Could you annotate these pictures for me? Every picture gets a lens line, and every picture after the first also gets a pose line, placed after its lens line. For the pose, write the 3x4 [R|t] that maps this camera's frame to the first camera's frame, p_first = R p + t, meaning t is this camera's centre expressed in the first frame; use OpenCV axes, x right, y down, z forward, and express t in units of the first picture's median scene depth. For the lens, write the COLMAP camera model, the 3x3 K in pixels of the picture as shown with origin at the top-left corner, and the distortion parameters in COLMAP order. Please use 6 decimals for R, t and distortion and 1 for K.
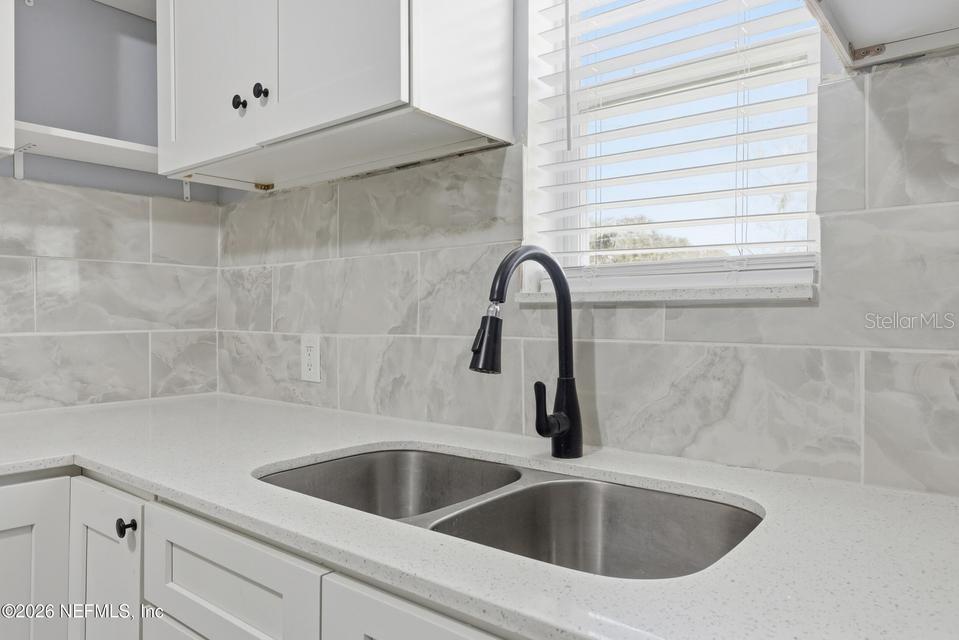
lens RADIAL K [[635.7, 0, 473.4], [0, 635.7, 321.9], [0, 0, 1]] dist [-0.000543, 0.001859]
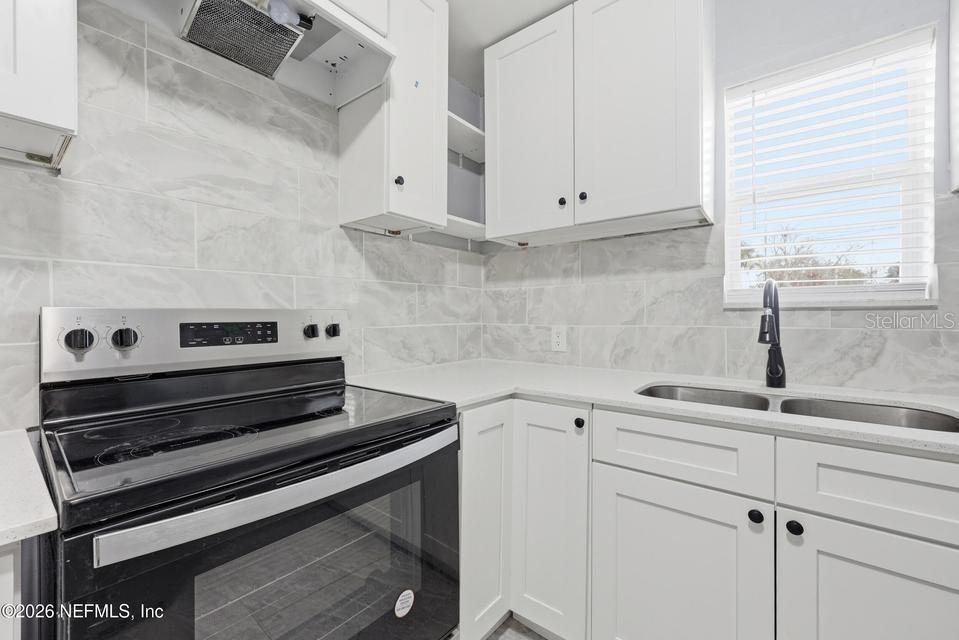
lens RADIAL K [[388.1, 0, 477.6], [0, 388.1, 316.8], [0, 0, 1]] dist [-0.000105, 0.000084]
pose [[0.999944, -0.002316, 0.010332, -0.584883], [0.002395, 0.999968, -0.007627, 0.002690], [-0.010314, 0.007651, 0.999918, -0.133040]]
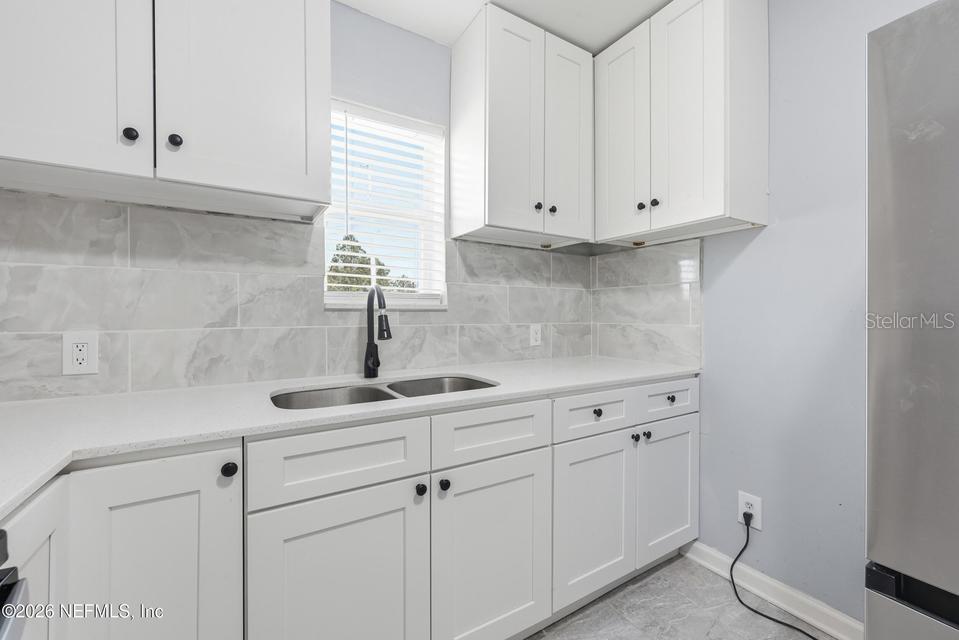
lens RADIAL K [[388.1, 0, 473.4], [0, 388.1, 316.8], [0, 0, 1]] dist [-0.000105, 0.000084]
pose [[0.341838, -0.005404, 0.939743, -0.770119], [0.010346, 0.999945, 0.001987, -0.001336], [-0.939702, 0.009043, 0.341875, 0.141922]]
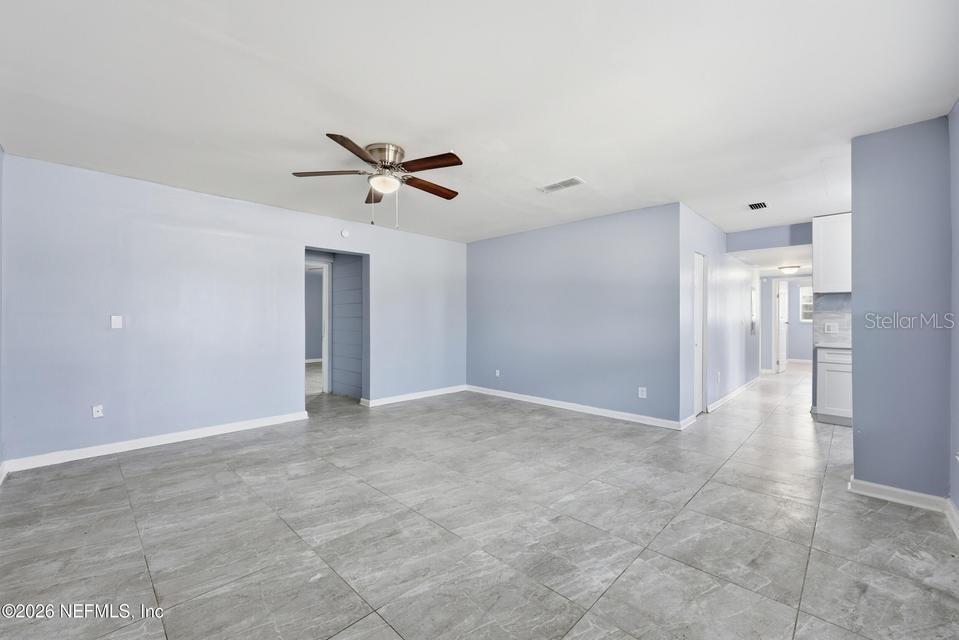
lens RADIAL K [[388.1, 0, 469.5], [0, 388.1, 321.8], [0, 0, 1]] dist [-0.000105, 0.000084]
pose [[-0.111723, 0.004790, -0.993728, 3.721556], [-0.016285, 0.999845, 0.006651, -0.020720], [0.993606, 0.016925, -0.111628, -0.230688]]
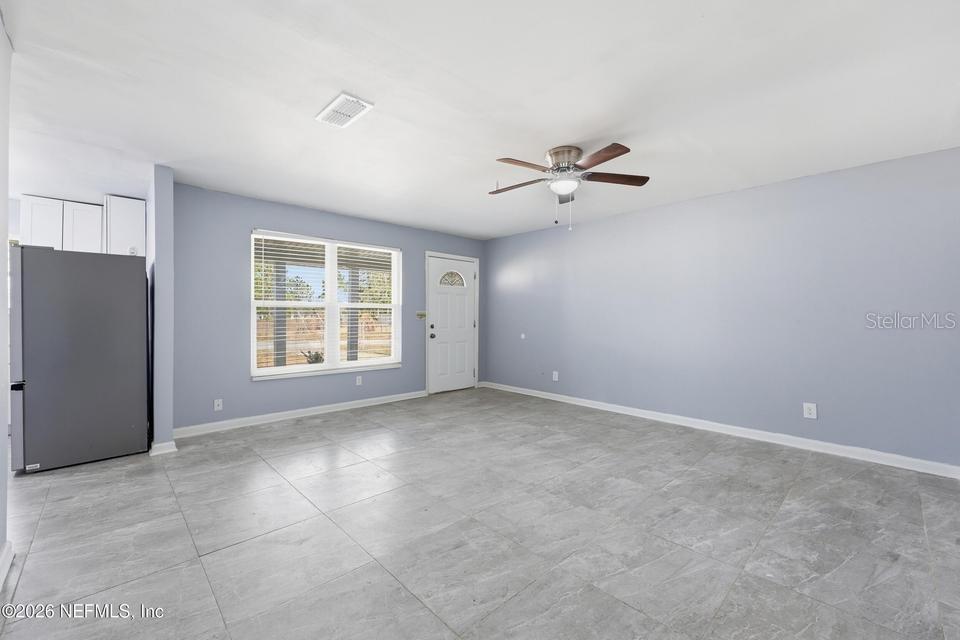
lens RADIAL K [[388.5, 0, 470.8], [0, 388.5, 316.5], [0, 0, 1]] dist [-0.000105, 0.000084]
pose [[0.147391, 0.002147, 0.989076, -4.152963], [0.007424, 0.999967, -0.003277, -0.000857], [-0.989050, 0.007826, 0.147370, -1.150961]]
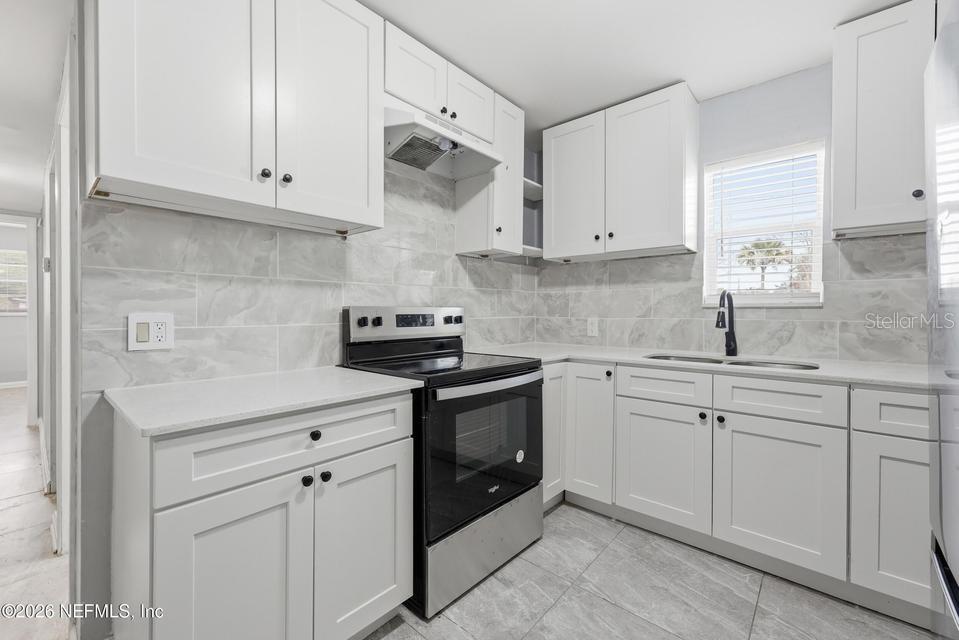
lens RADIAL K [[388.1, 0, 480.5], [0, 388.1, 313.5], [0, 0, 1]] dist [-0.000105, 0.000084]
pose [[0.999362, 0.001960, -0.035668, -0.773992], [-0.002138, 0.999986, -0.004935, 0.010437], [0.035658, 0.005008, 0.999352, -0.726878]]
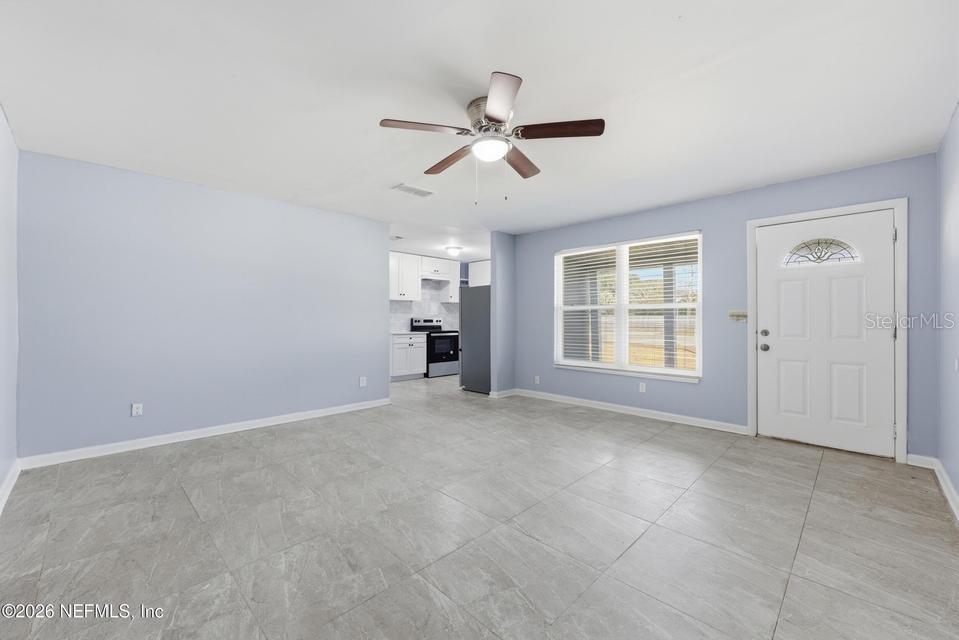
lens RADIAL K [[388.1, 0, 479.2], [0, 388.1, 316.5], [0, 0, 1]] dist [-0.000105, 0.000084]
pose [[0.994543, 0.002026, -0.104308, 0.214386], [-0.003817, 0.999849, -0.016968, 0.053496], [0.104258, 0.017274, 0.994400, -4.649705]]
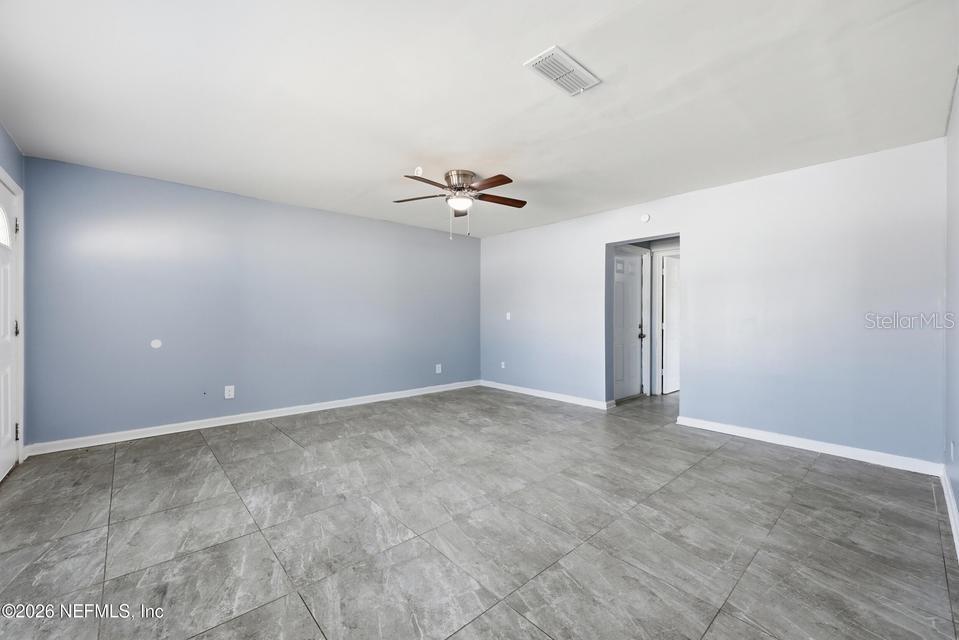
lens RADIAL K [[388.1, 0, 476.6], [0, 388.1, 320.4], [0, 0, 1]] dist [-0.000105, 0.000084]
pose [[-0.985675, -0.004555, 0.168592, -1.023420], [-0.000435, 0.999701, 0.024467, -0.030645], [-0.168653, 0.024043, -0.985382, 3.120604]]
